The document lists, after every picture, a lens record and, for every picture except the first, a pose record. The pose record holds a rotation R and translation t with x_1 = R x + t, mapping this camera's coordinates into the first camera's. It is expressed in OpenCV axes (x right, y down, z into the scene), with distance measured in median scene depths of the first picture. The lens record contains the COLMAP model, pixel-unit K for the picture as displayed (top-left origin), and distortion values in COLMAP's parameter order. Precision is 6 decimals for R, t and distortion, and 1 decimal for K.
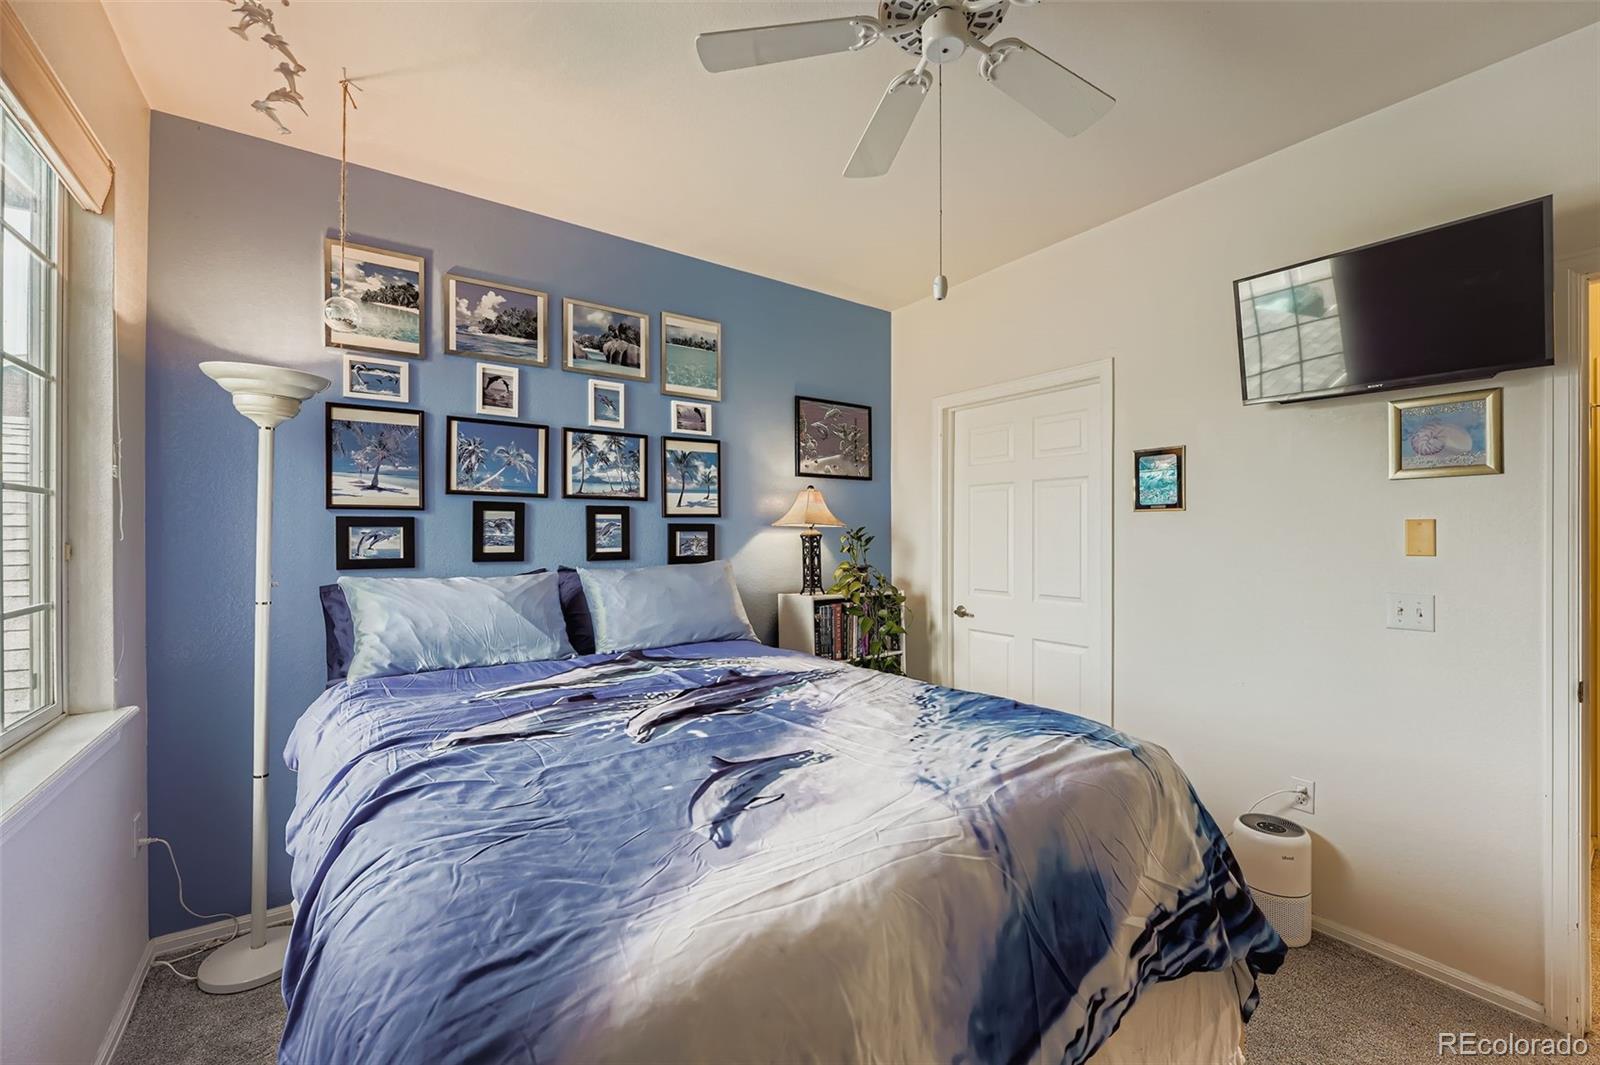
lens RADIAL K [[653.7, 0, 797.3], [0, 653.7, 538.0], [0, 0, 1]] dist [-0.007749, -0.000064]
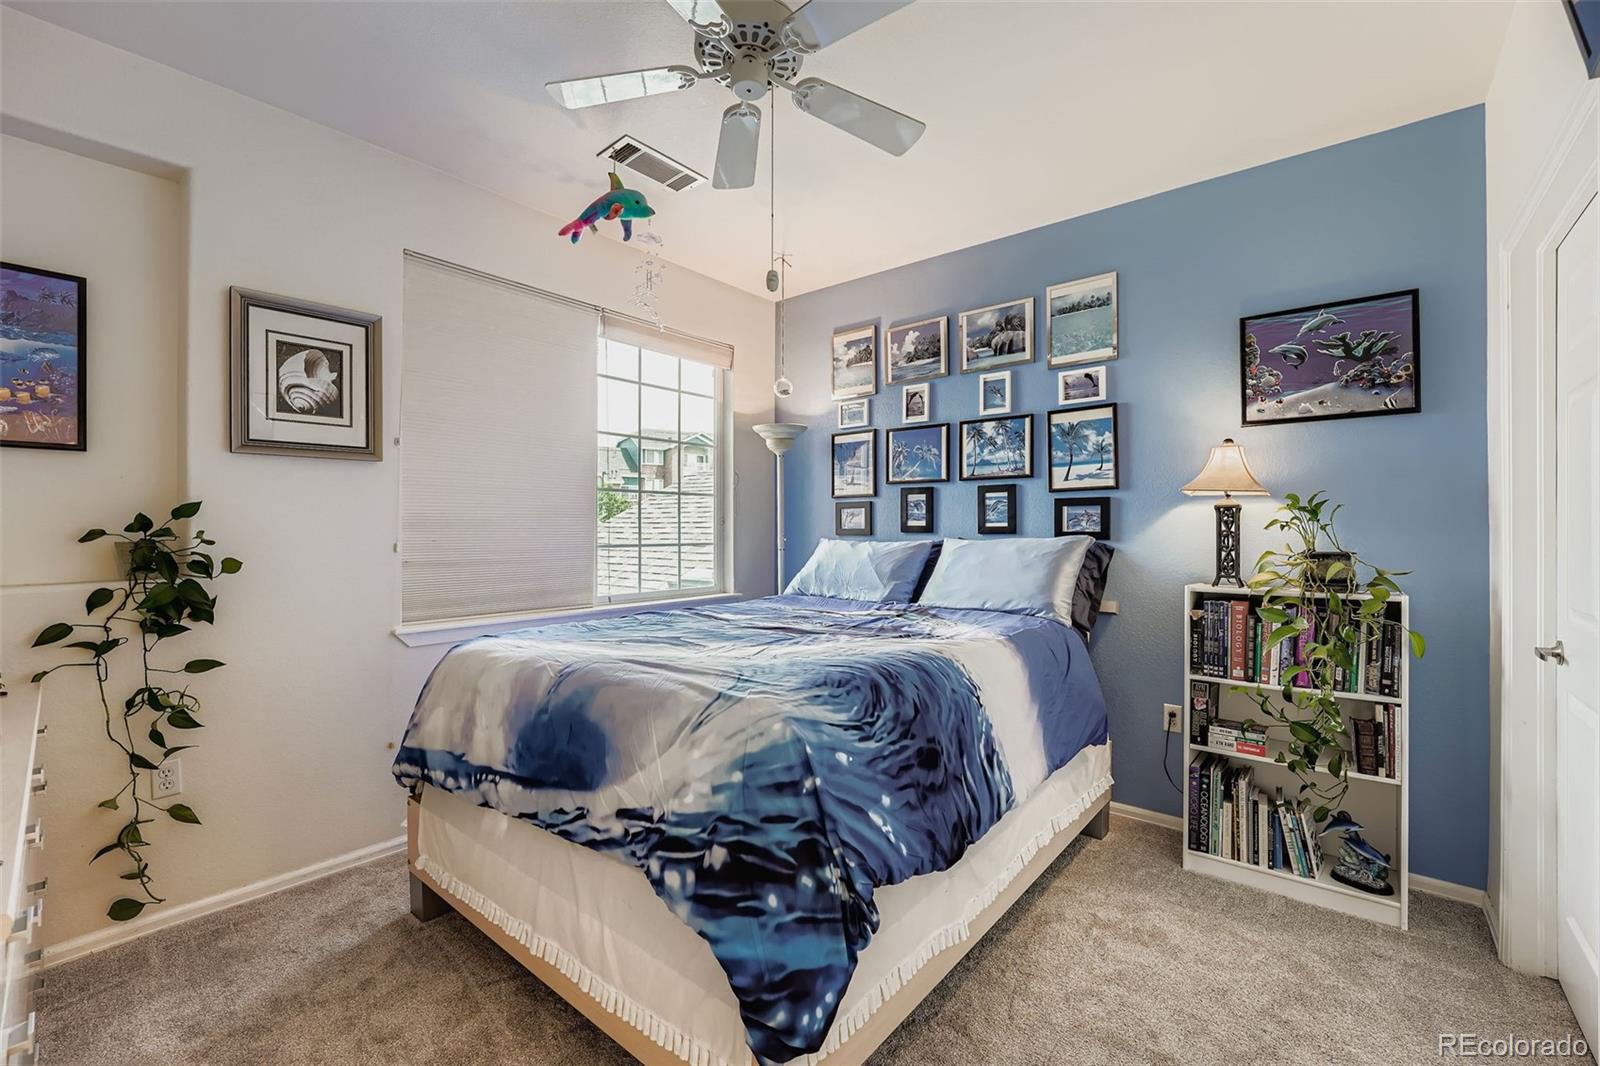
lens RADIAL K [[675.9, 0, 790.1], [0, 675.9, 525.1], [0, 0, 1]] dist [-0.001504, -0.000218]
pose [[0.236820, -0.001758, -0.971552, 0.740015], [-0.001564, 0.999996, -0.002191, 0.022126], [0.971552, 0.002039, 0.236817, 0.387887]]
